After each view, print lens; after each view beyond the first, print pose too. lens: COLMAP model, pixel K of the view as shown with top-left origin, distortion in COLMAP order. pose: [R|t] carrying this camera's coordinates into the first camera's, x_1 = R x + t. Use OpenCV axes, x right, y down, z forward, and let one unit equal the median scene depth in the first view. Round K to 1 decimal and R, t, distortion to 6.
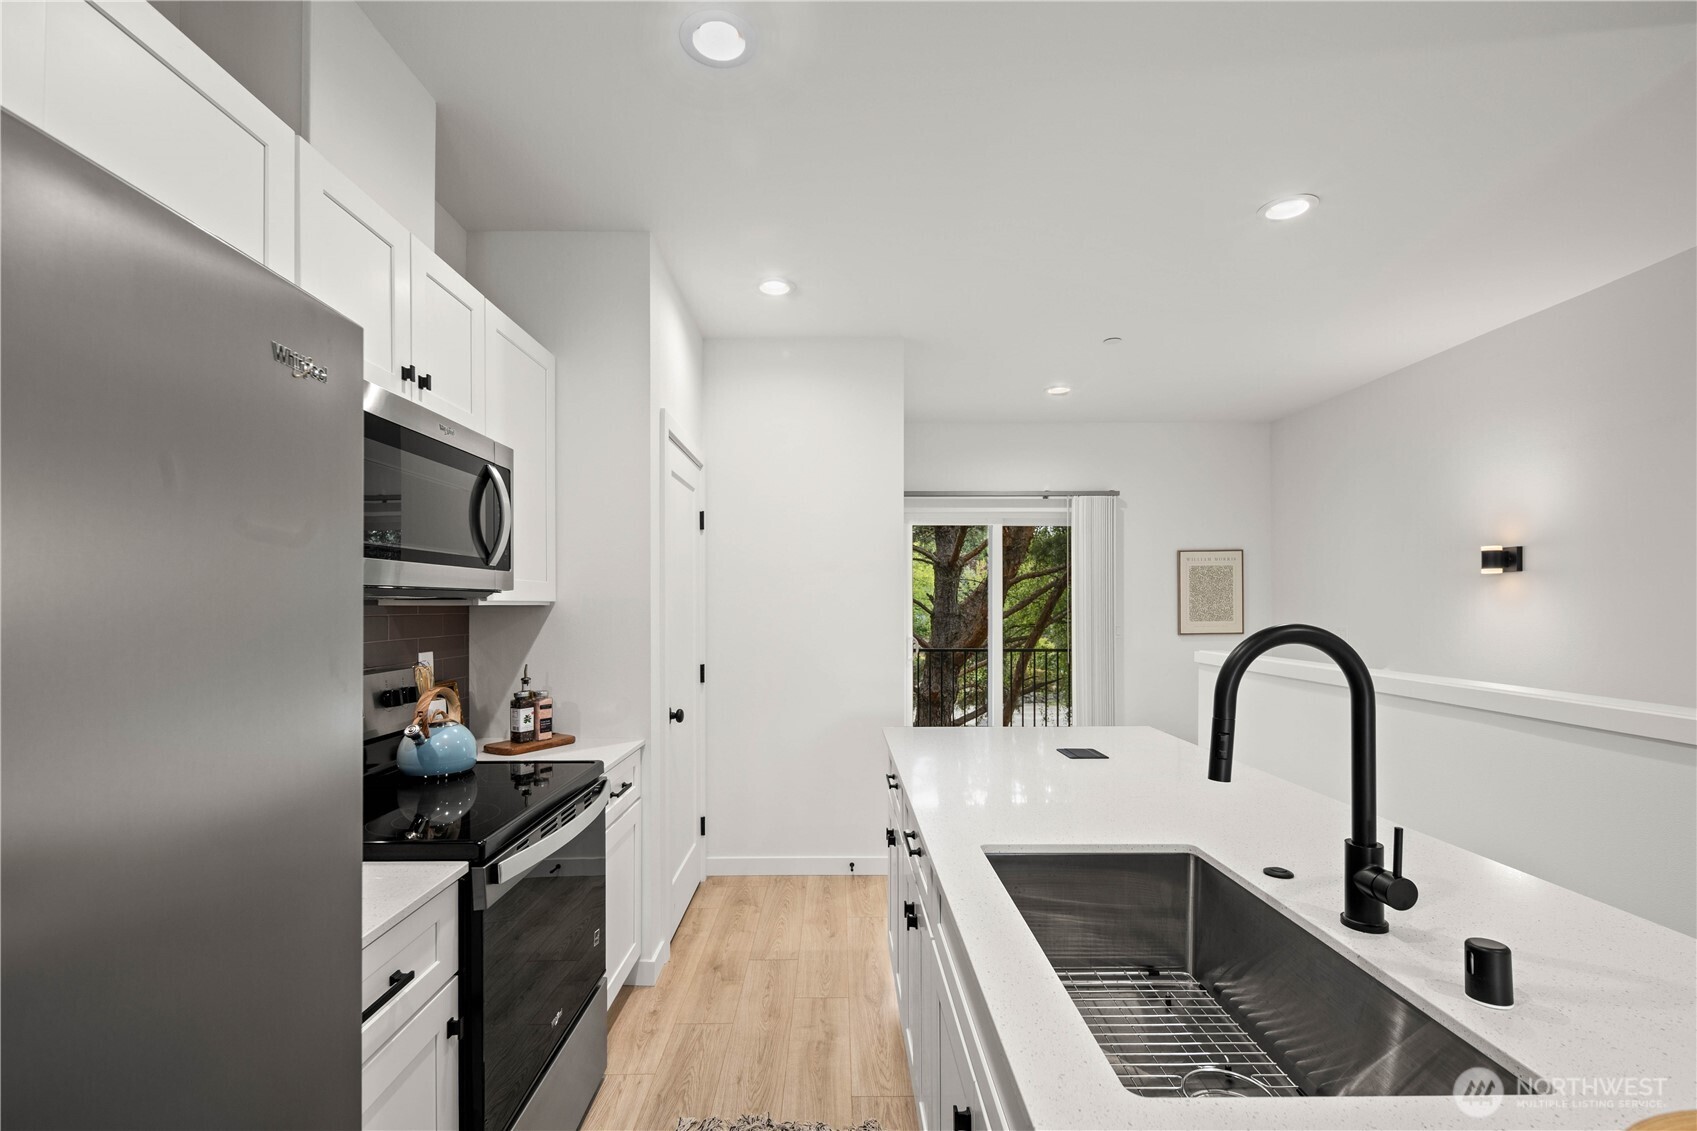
lens RADIAL K [[741.7, 0, 839.8], [0, 741.7, 602.8], [0, 0, 1]] dist [0.001366, -0.001493]
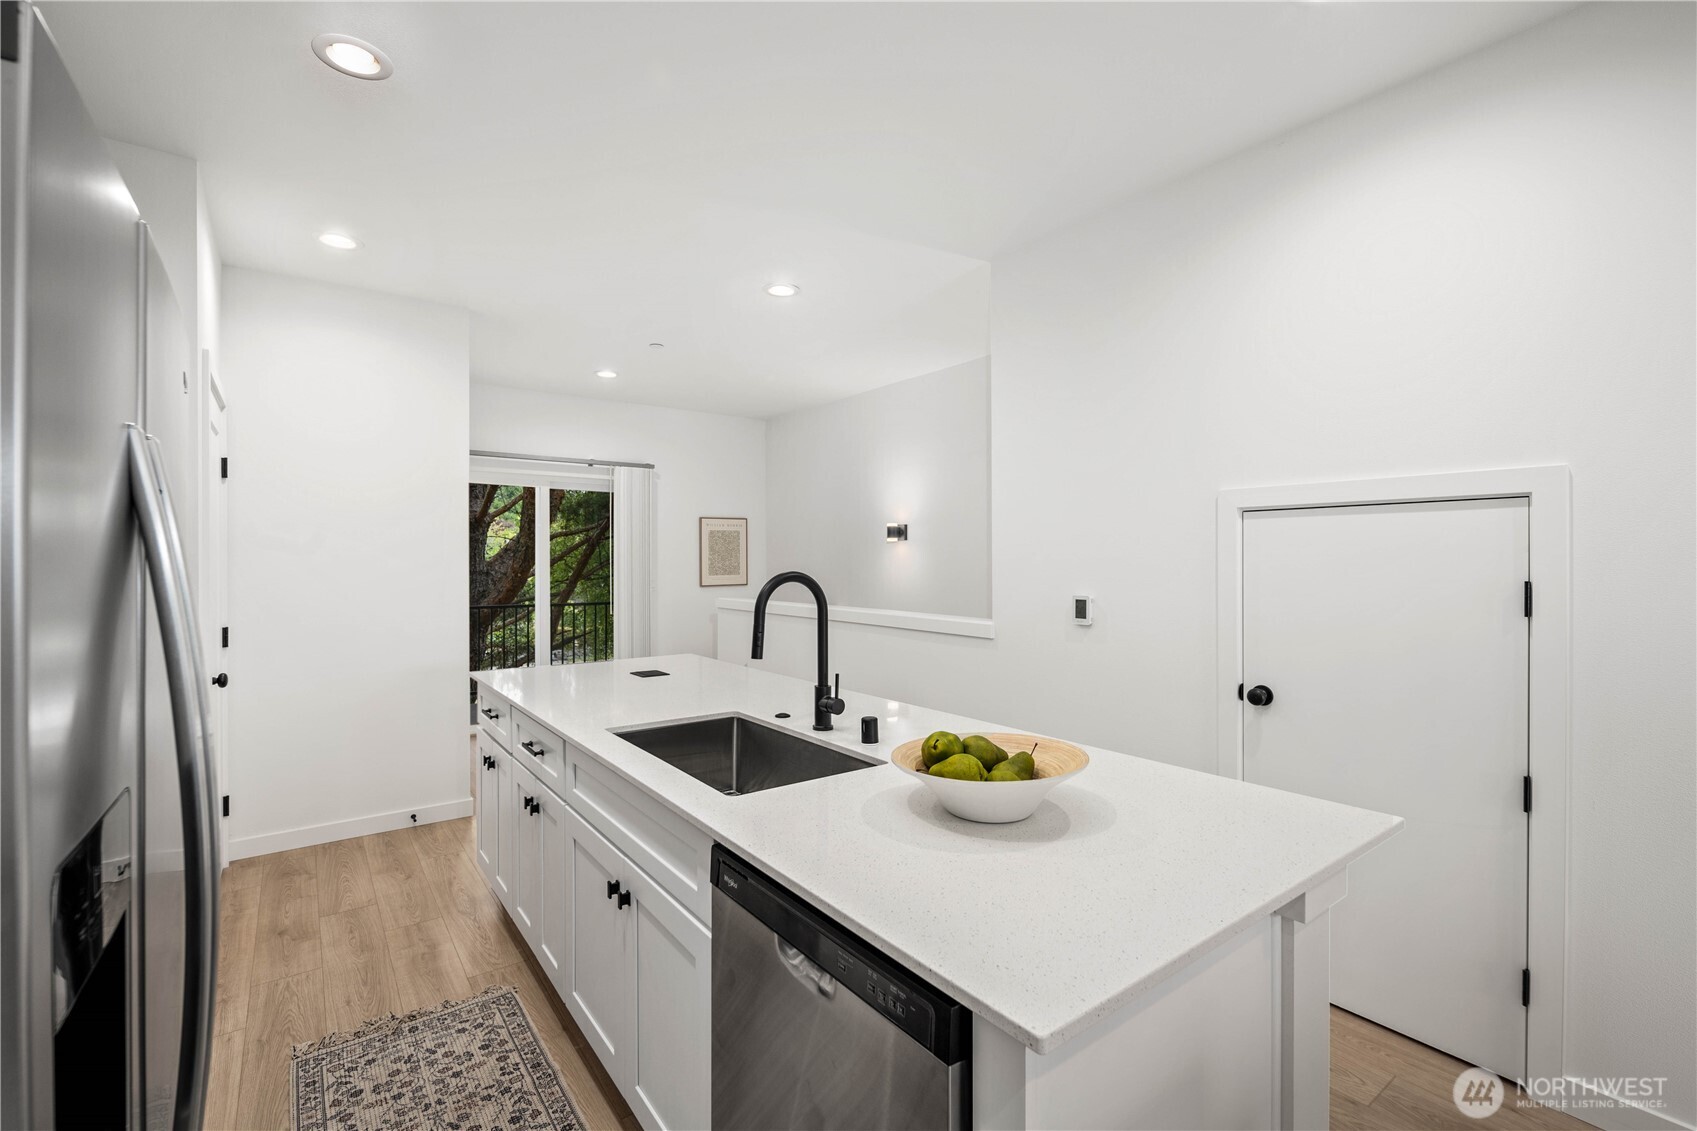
lens RADIAL K [[741.7, 0, 846.0], [0, 741.7, 560.9], [0, 0, 1]] dist [0.001366, -0.001493]
pose [[0.800747, 0.000961, 0.599002, -0.148116], [-0.001377, 0.999999, 0.000236, 0.001027], [-0.599002, -0.001014, 0.800747, -0.214386]]
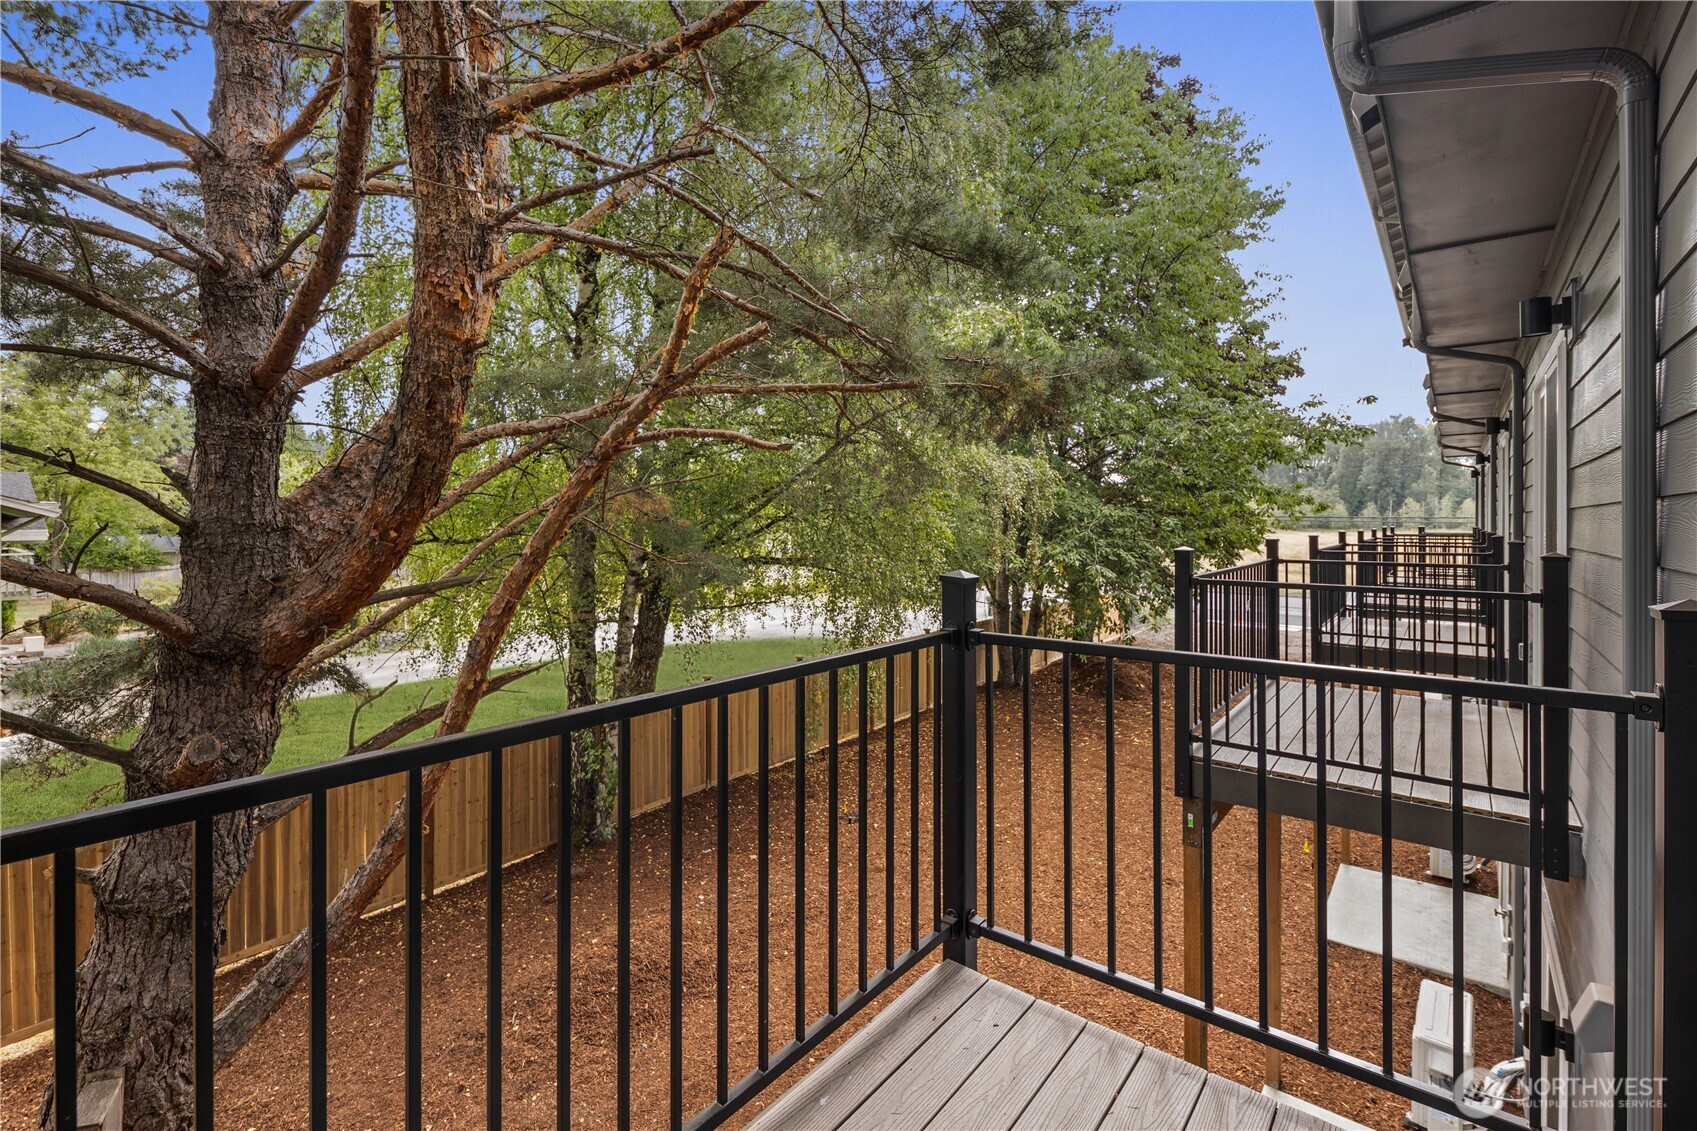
lens RADIAL K [[741.7, 0, 865.4], [0, 741.7, 511.5], [0, 0, 1]] dist [0.001366, -0.001493]
pose [[0.628855, 0.009545, 0.777464, 0.185946], [-0.002713, 0.999945, -0.010082, 0.036851], [-0.777518, 0.004230, 0.628846, 1.790161]]
